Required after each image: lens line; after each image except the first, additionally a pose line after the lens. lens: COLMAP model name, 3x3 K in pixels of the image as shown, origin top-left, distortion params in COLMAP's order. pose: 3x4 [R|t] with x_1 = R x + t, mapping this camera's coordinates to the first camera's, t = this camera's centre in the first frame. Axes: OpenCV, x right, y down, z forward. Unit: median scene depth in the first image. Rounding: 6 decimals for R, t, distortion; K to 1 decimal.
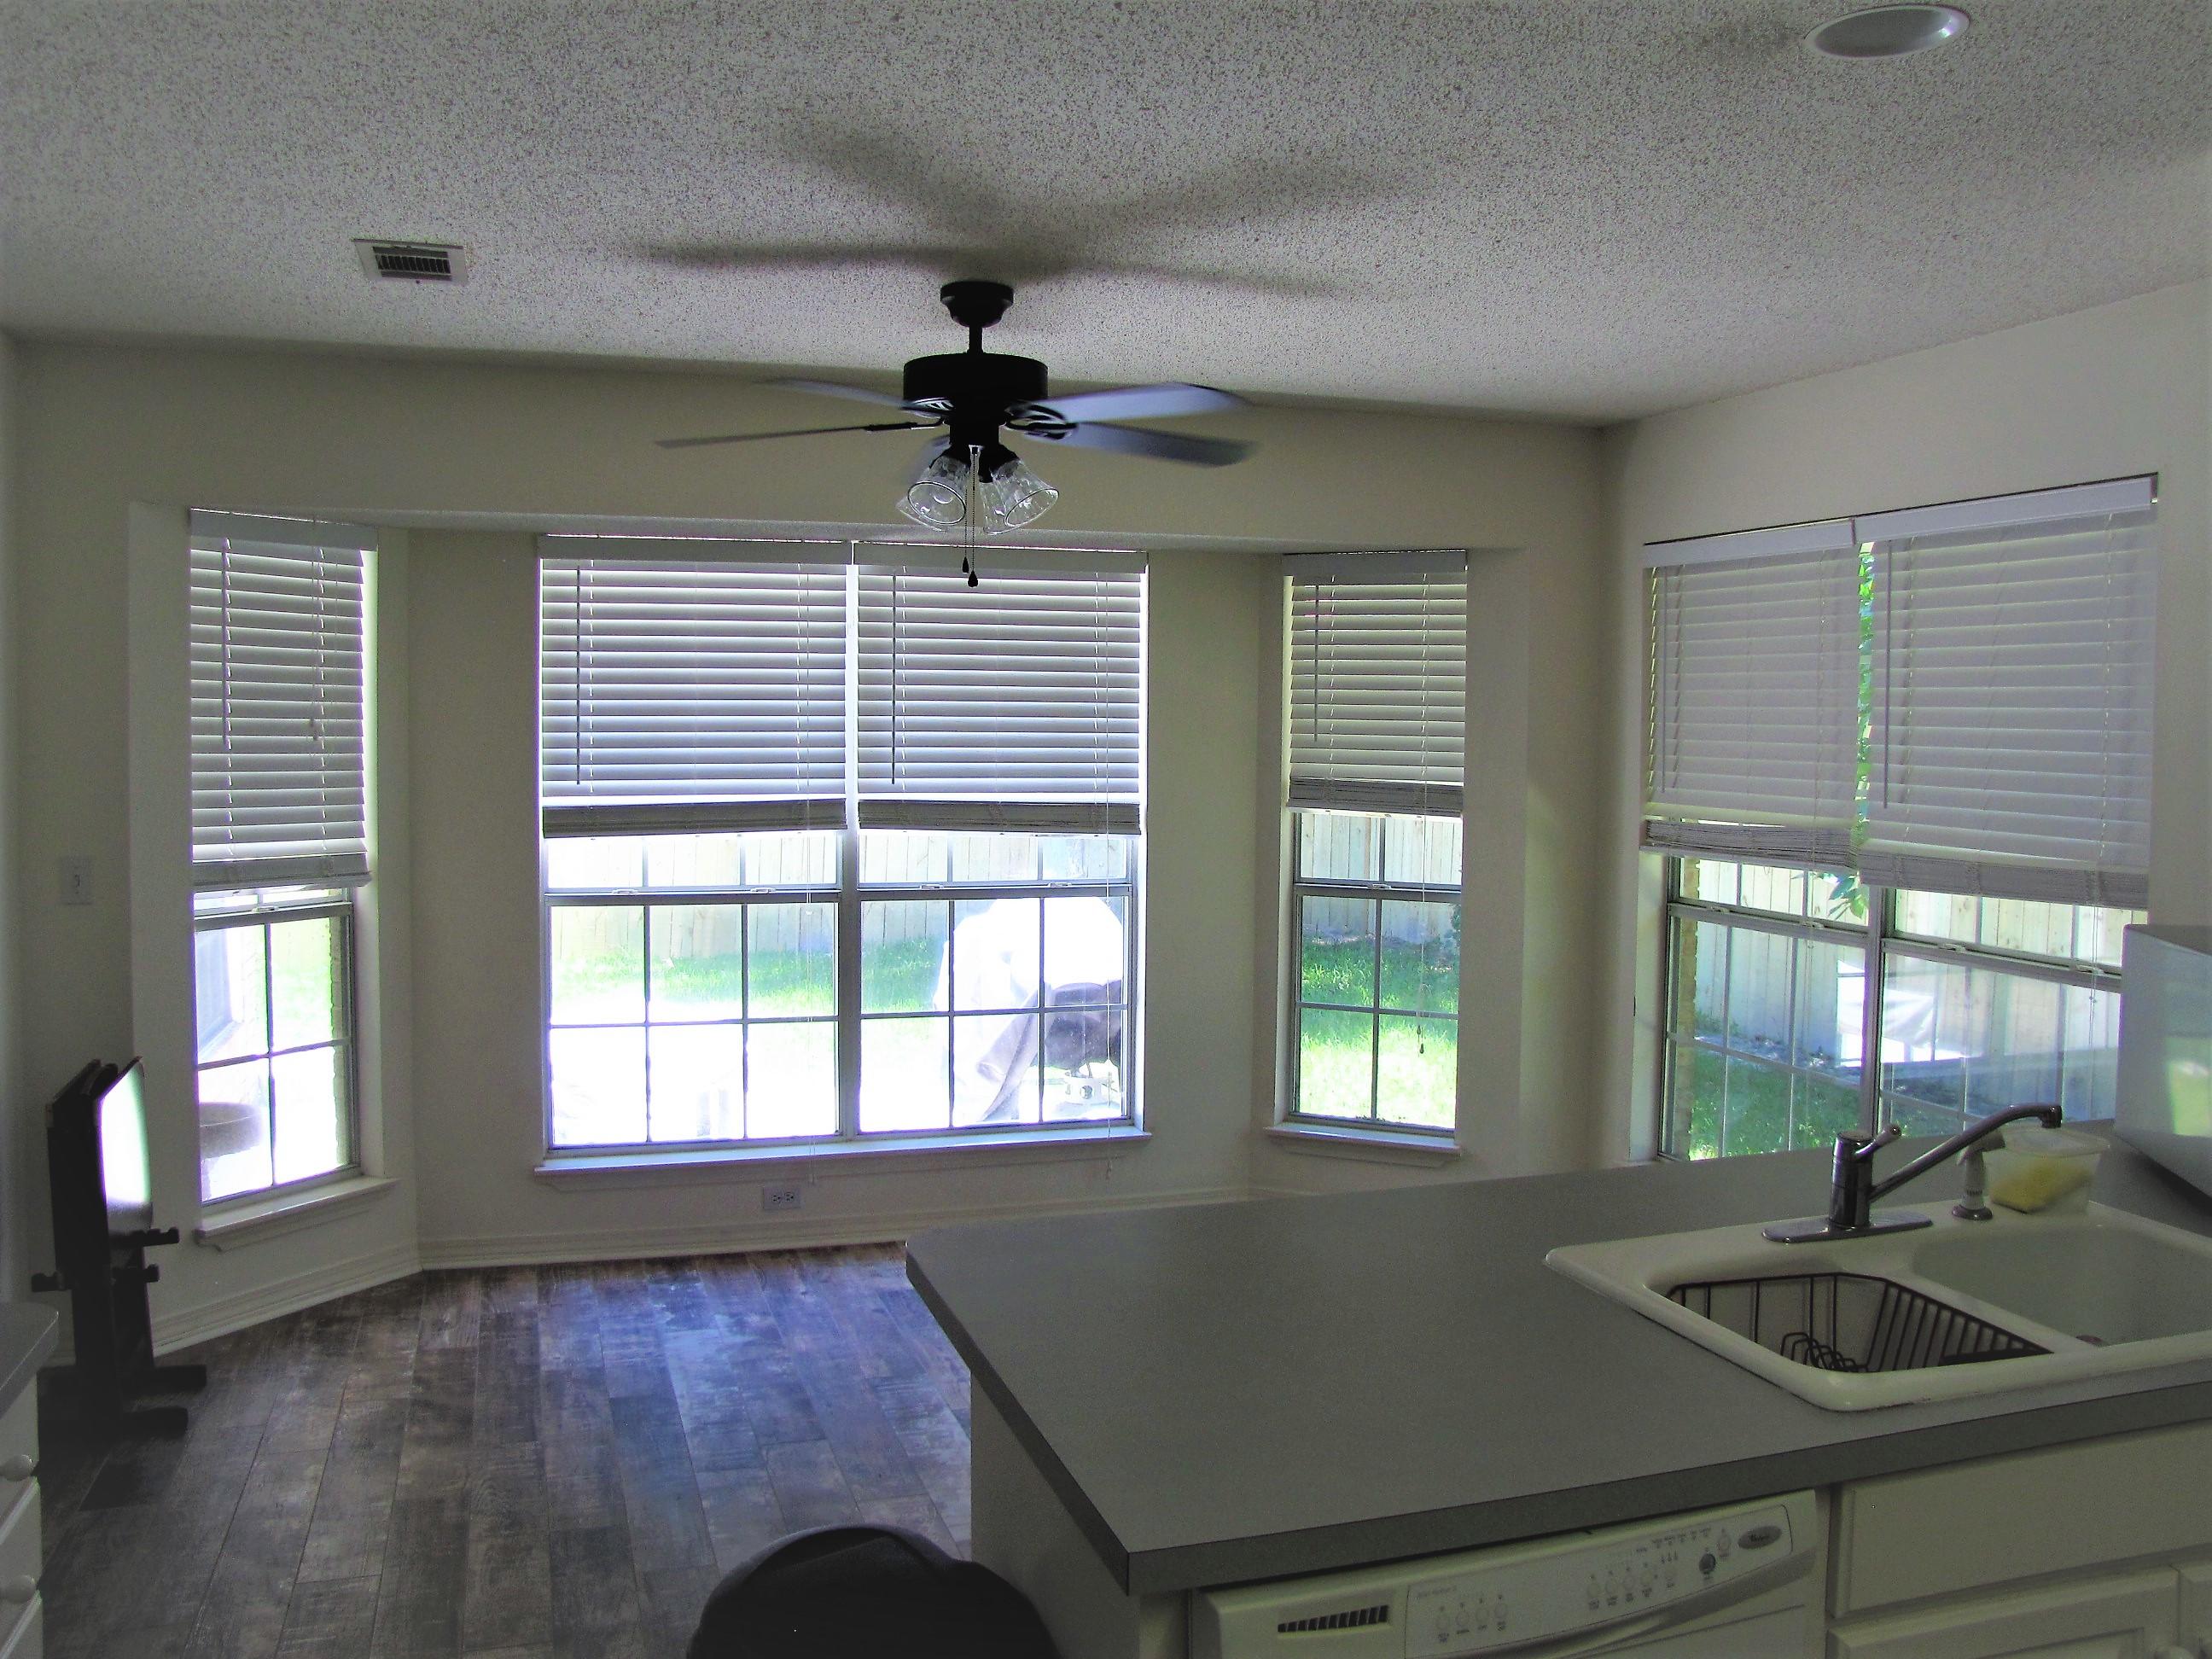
lens RADIAL K [[1848.1, 0, 1117.4], [0, 1848.1, 810.7], [0, 0, 1]] dist [-0.189503, 0.165087]
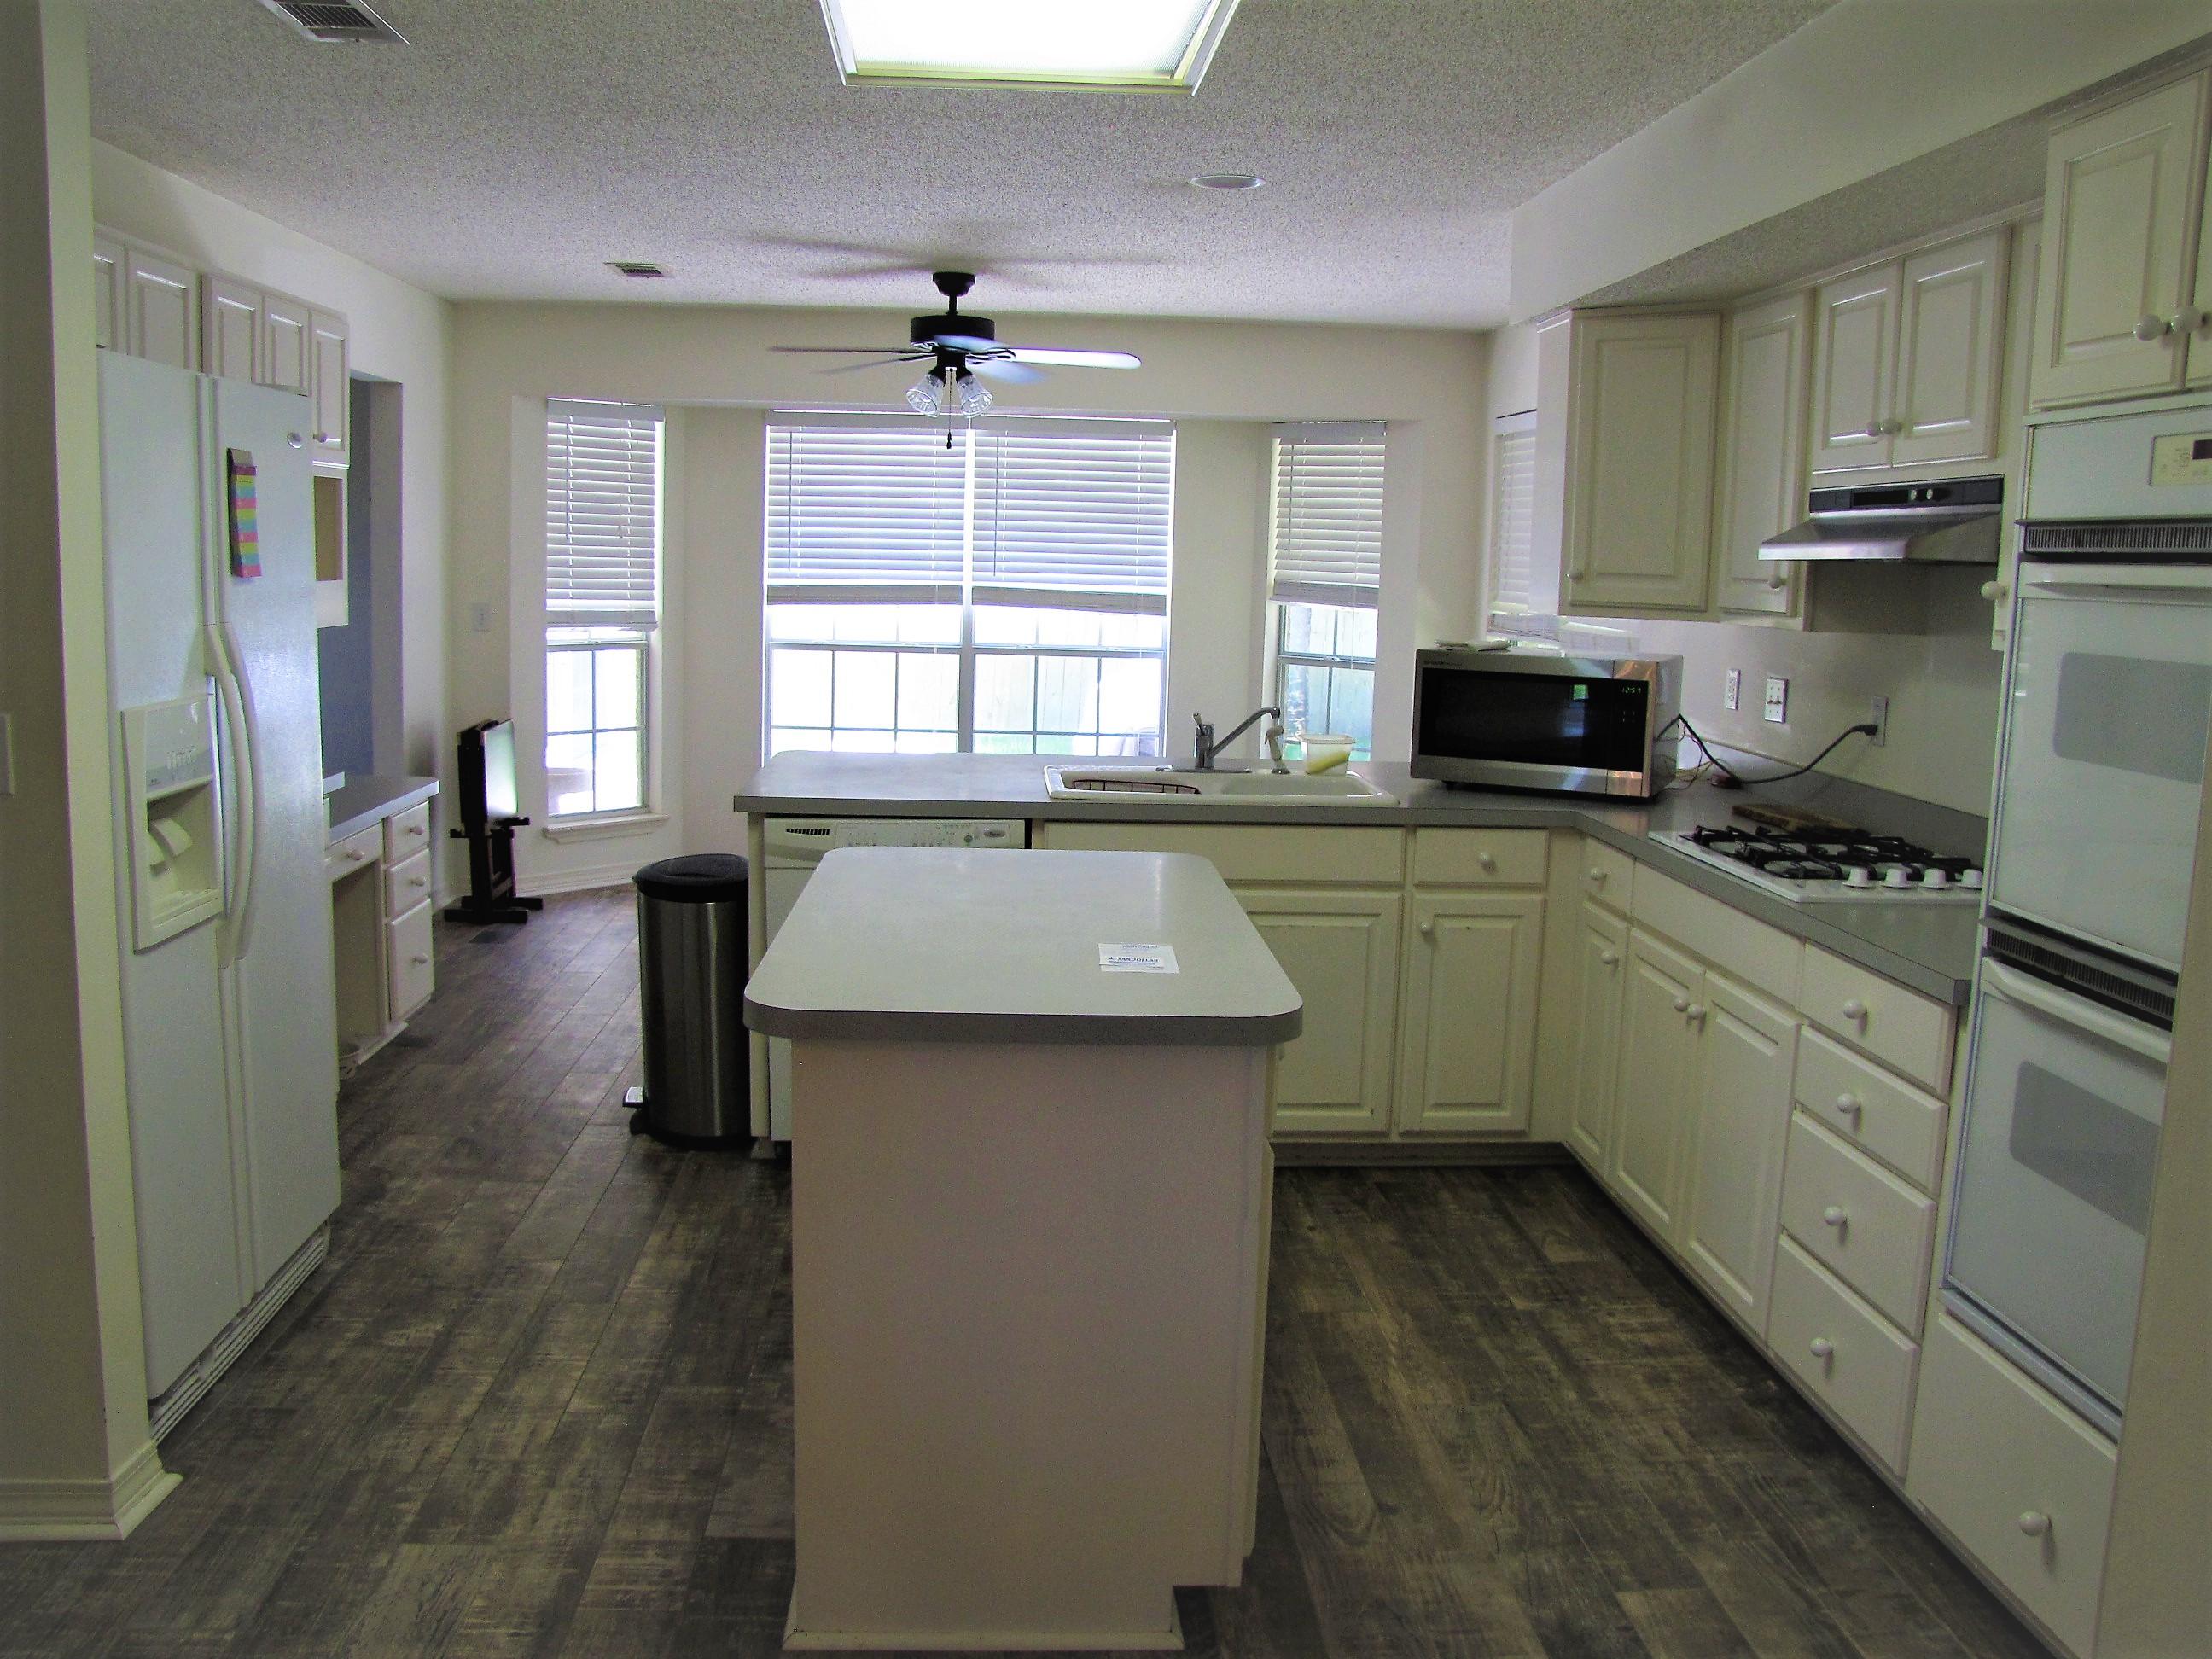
lens RADIAL K [[1848.1, 0, 1117.4], [0, 1848.1, 810.7], [0, 0, 1]] dist [-0.189503, 0.165087]
pose [[0.970583, 0.052279, -0.235022, 0.357597], [-0.032146, 0.995540, 0.088697, 0.041928], [0.238611, -0.078532, 0.967935, -0.470636]]
